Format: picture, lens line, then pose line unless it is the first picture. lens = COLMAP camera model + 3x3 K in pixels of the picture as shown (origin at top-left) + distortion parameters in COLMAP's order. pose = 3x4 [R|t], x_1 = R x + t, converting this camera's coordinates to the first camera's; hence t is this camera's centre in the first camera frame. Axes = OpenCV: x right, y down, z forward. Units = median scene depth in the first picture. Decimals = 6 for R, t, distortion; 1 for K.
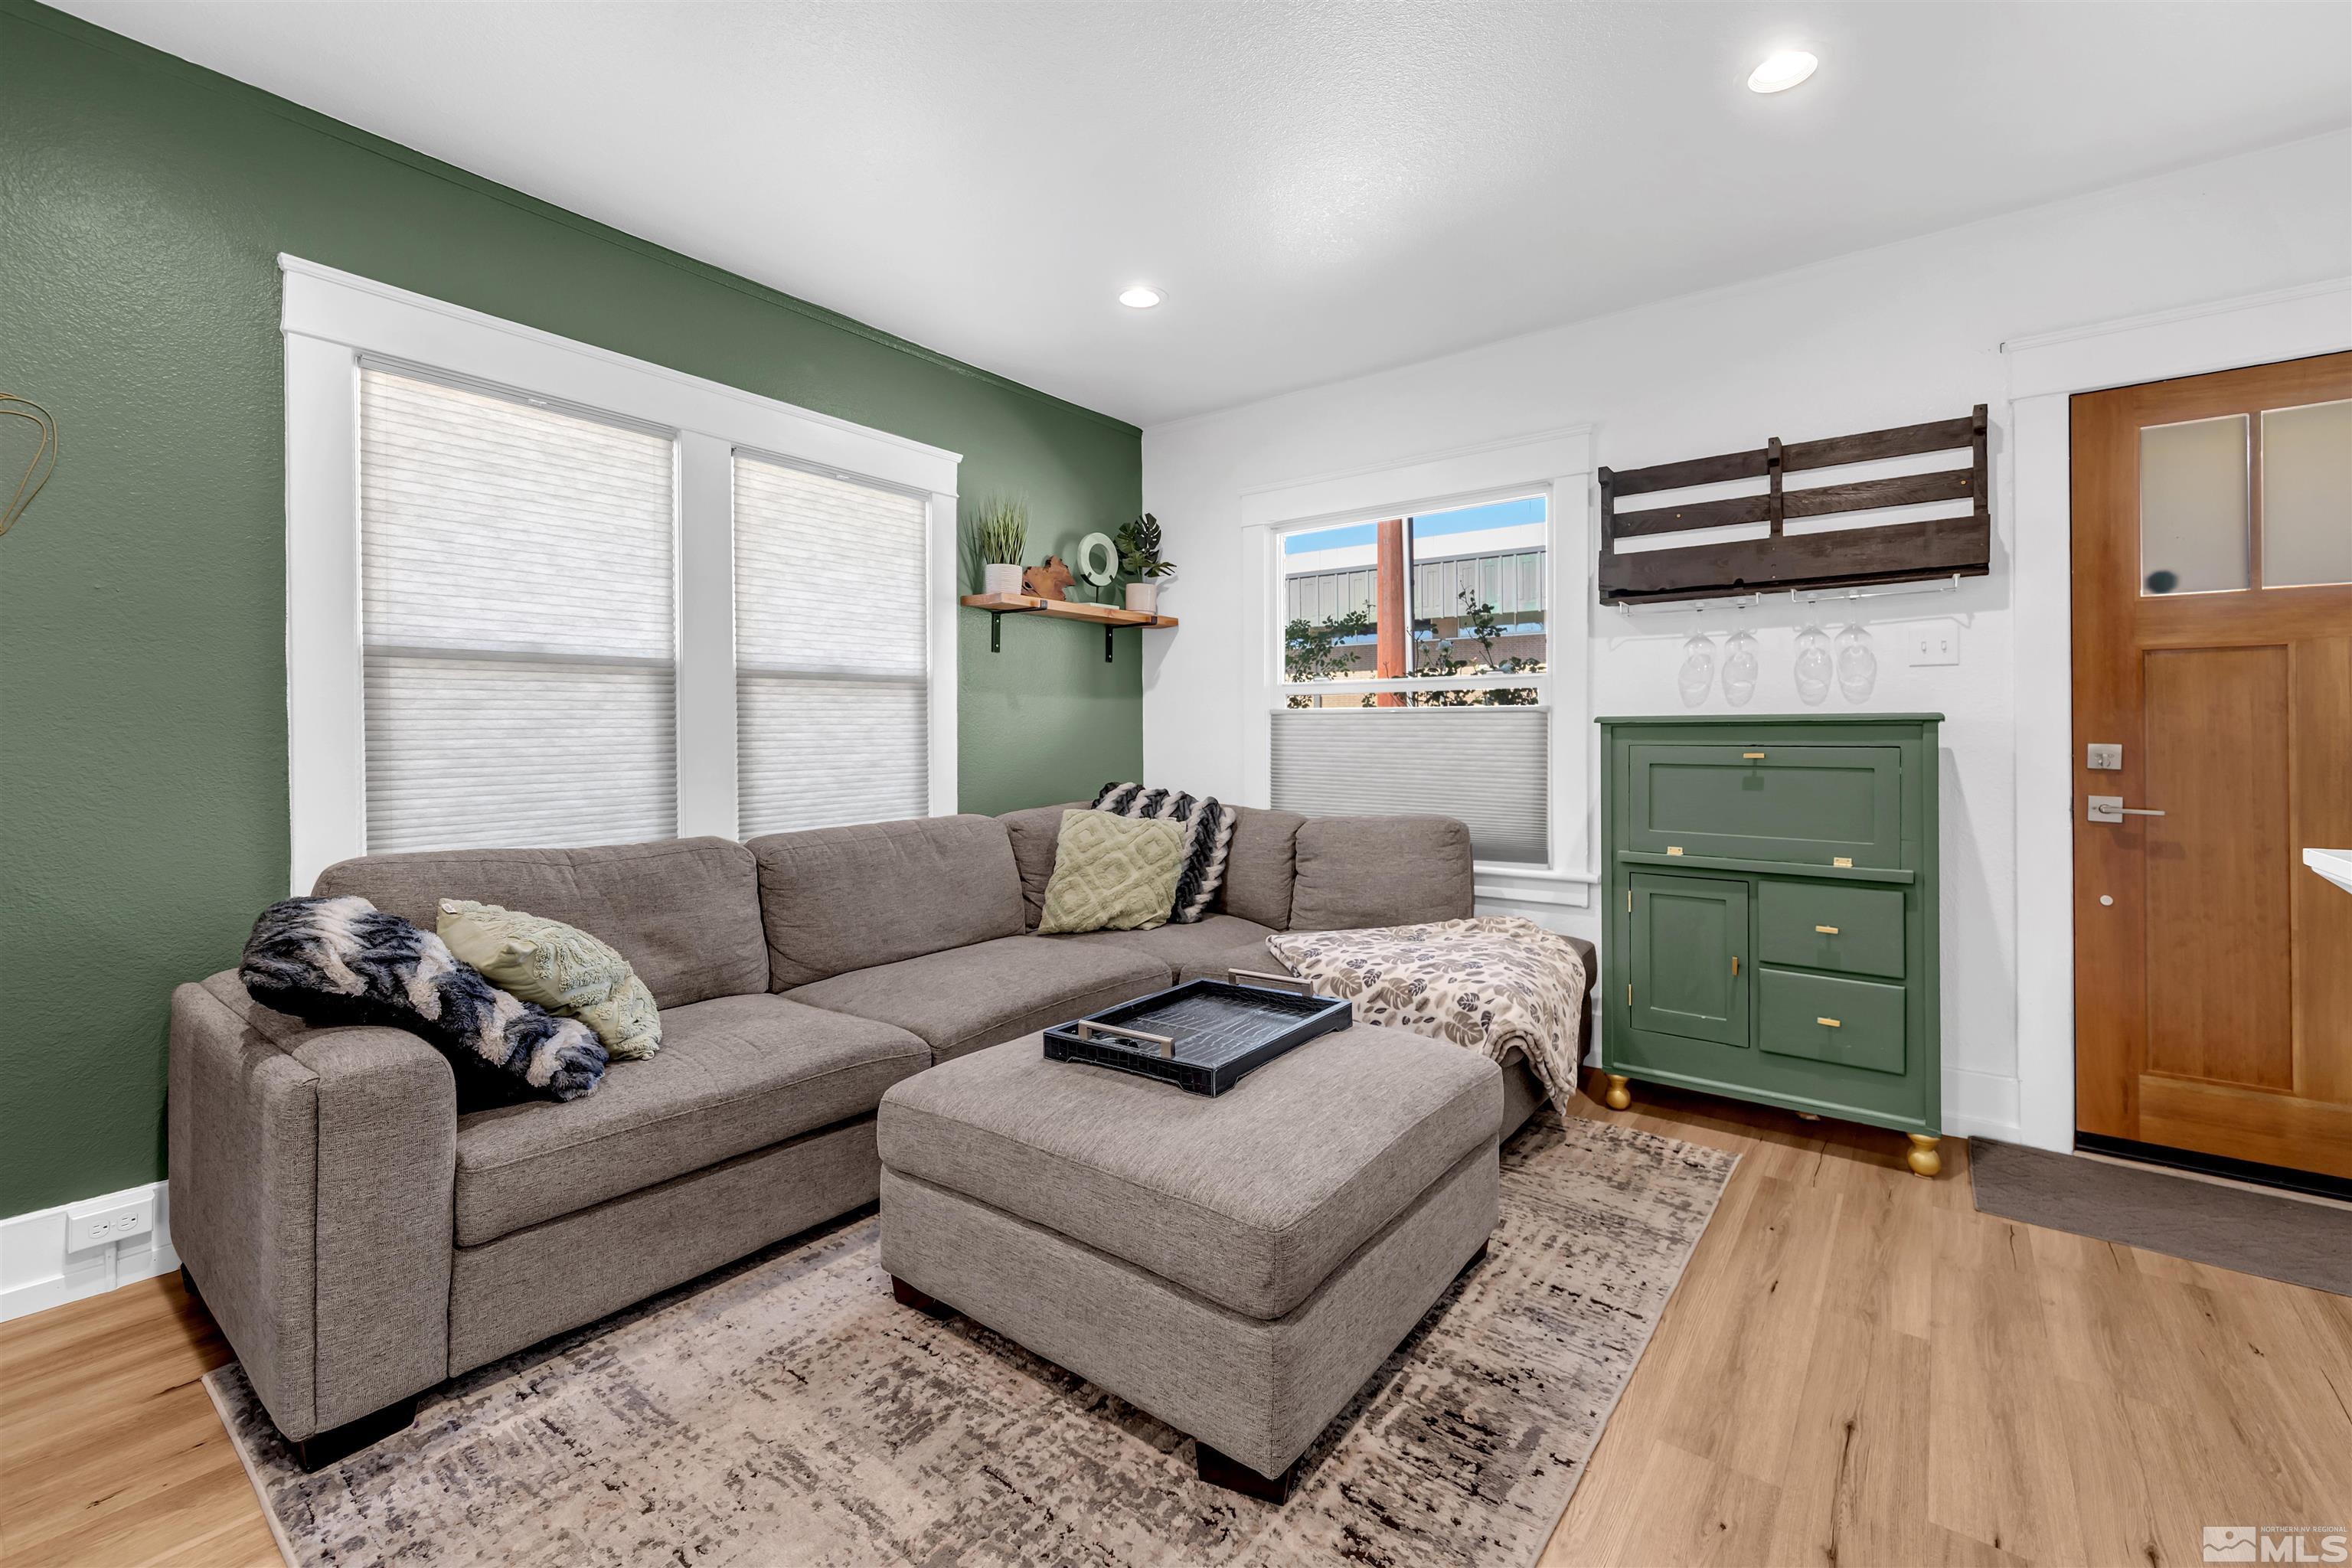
lens RADIAL K [[1005.2, 0, 1164.3], [0, 1005.2, 724.0], [0, 0, 1]] dist [0.008151, 0.000054]
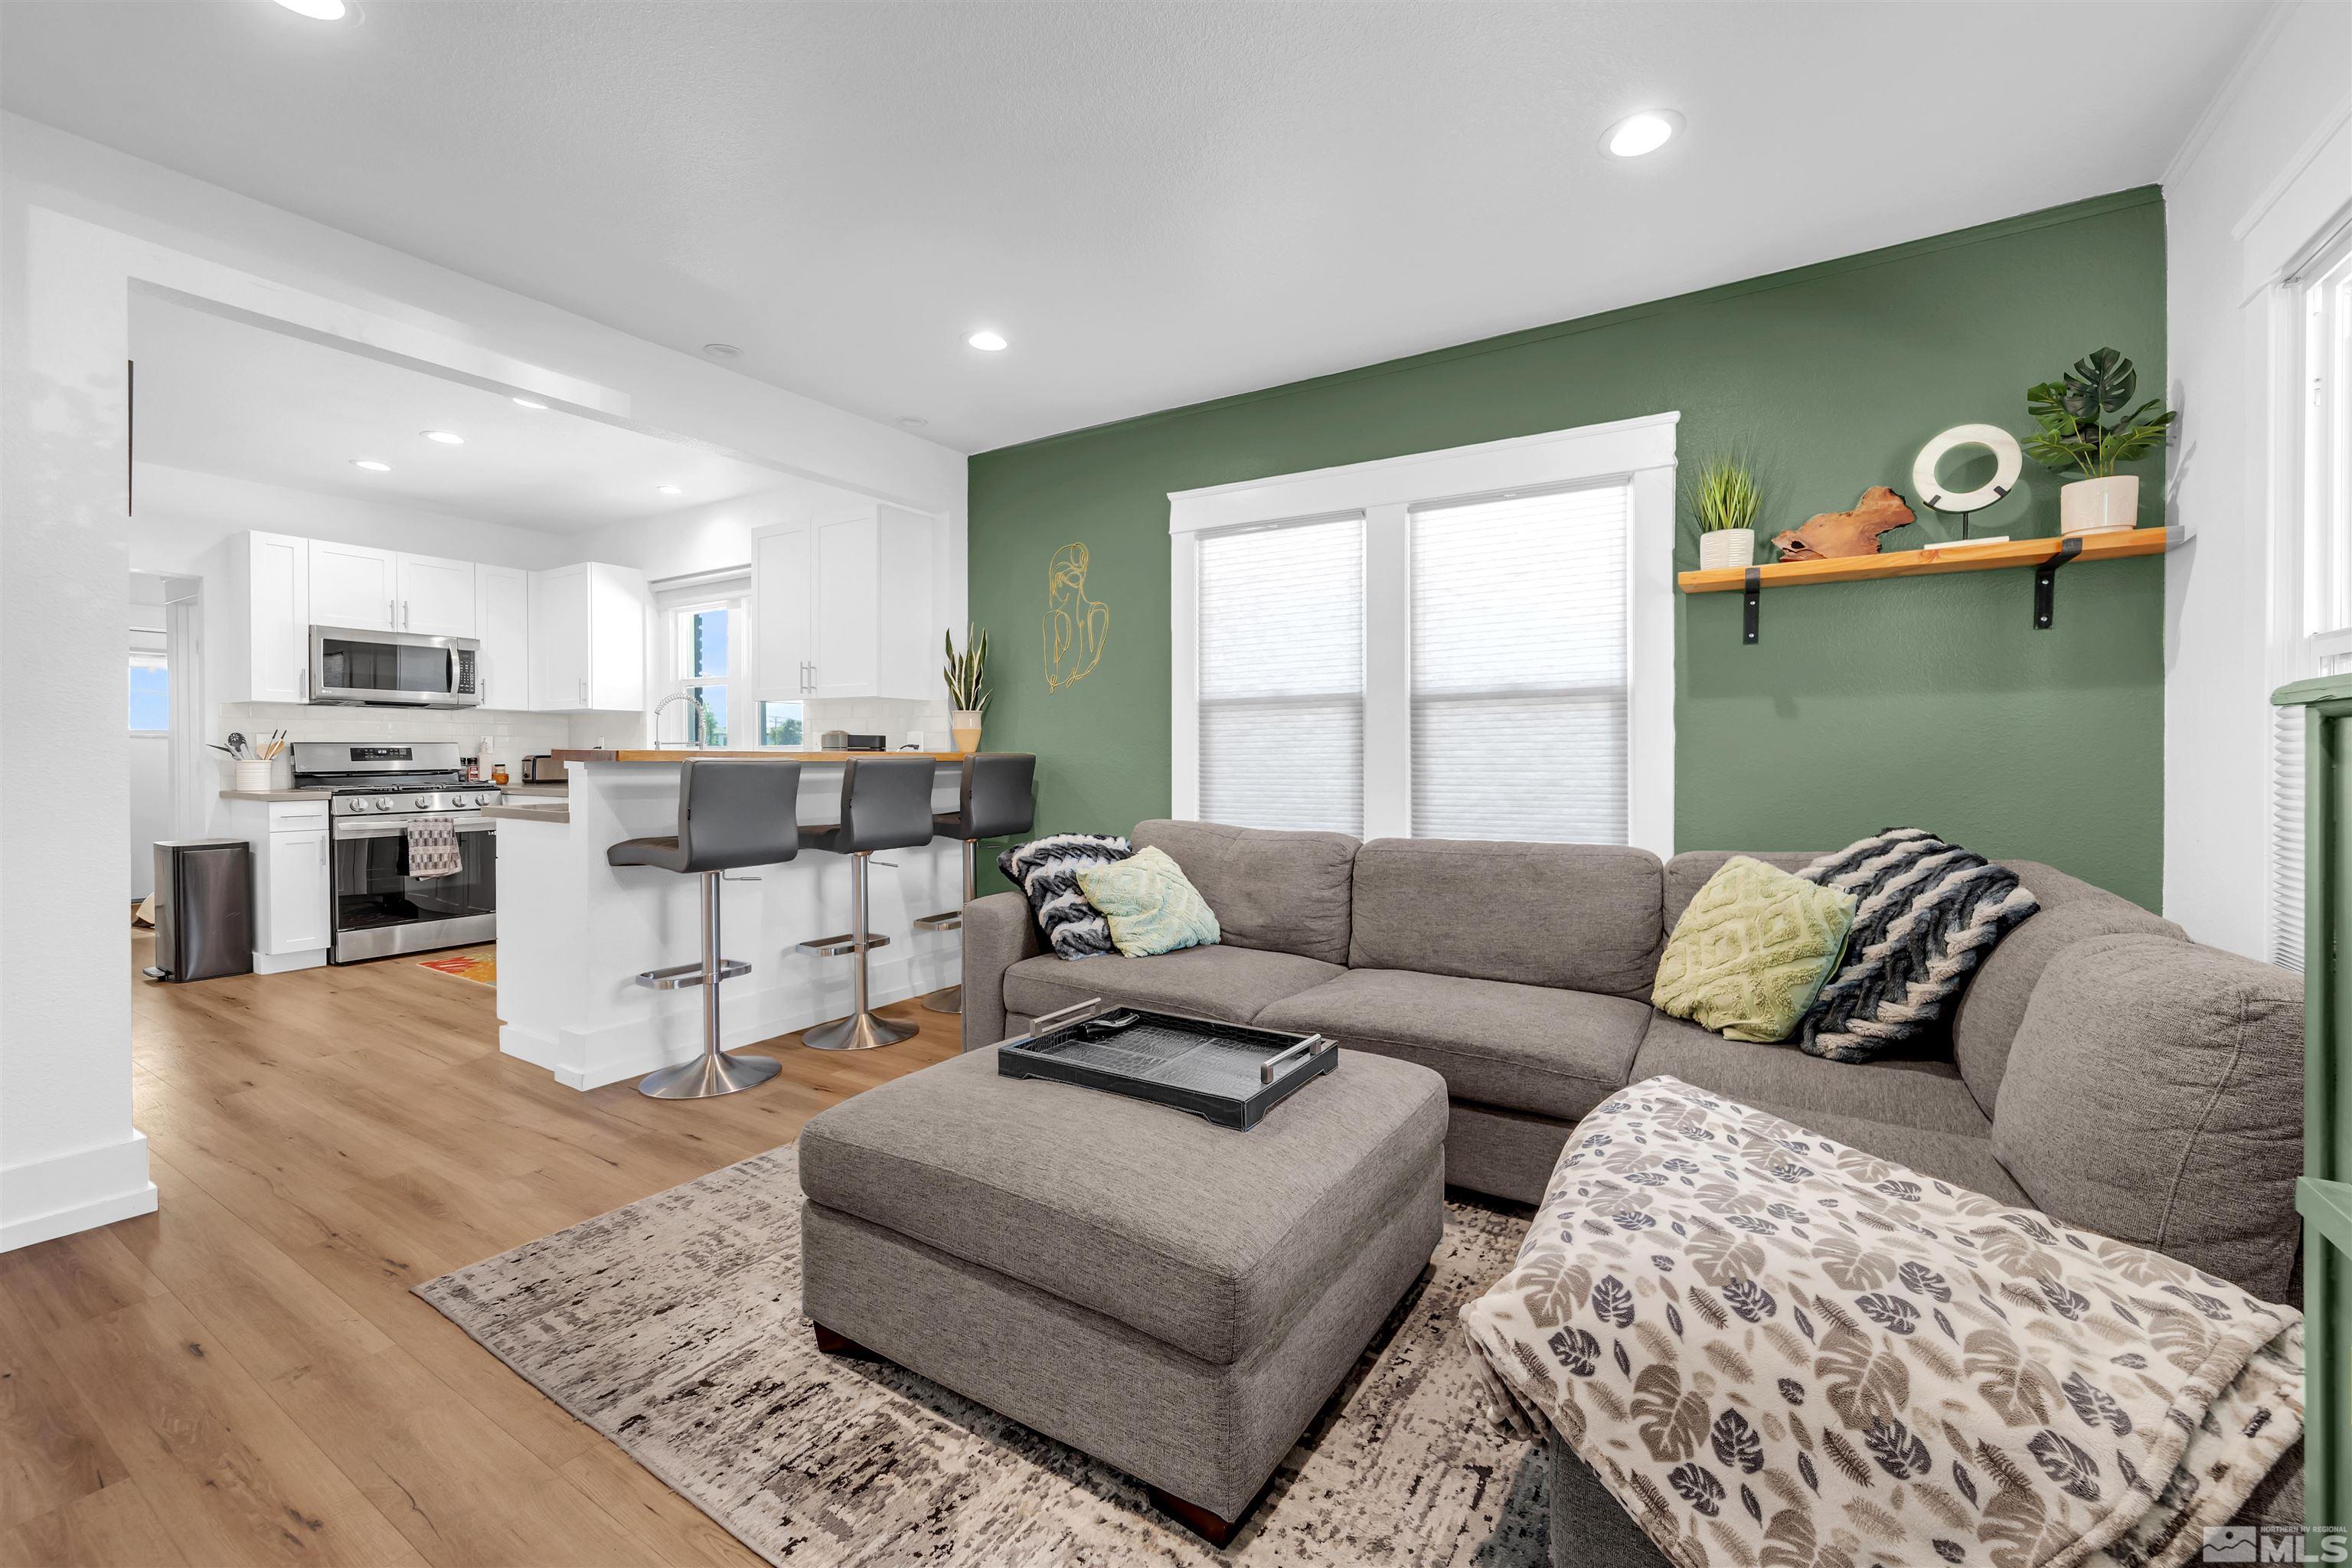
lens RADIAL K [[923.7, 0, 1186.8], [0, 923.7, 770.7], [0, 0, 1]] dist [-0.000218, -0.000235]
pose [[0.107016, 0.018053, -0.994093, 0.689720], [0.008739, 0.999779, 0.019098, 0.010814], [0.994219, -0.010732, 0.106834, 0.704789]]
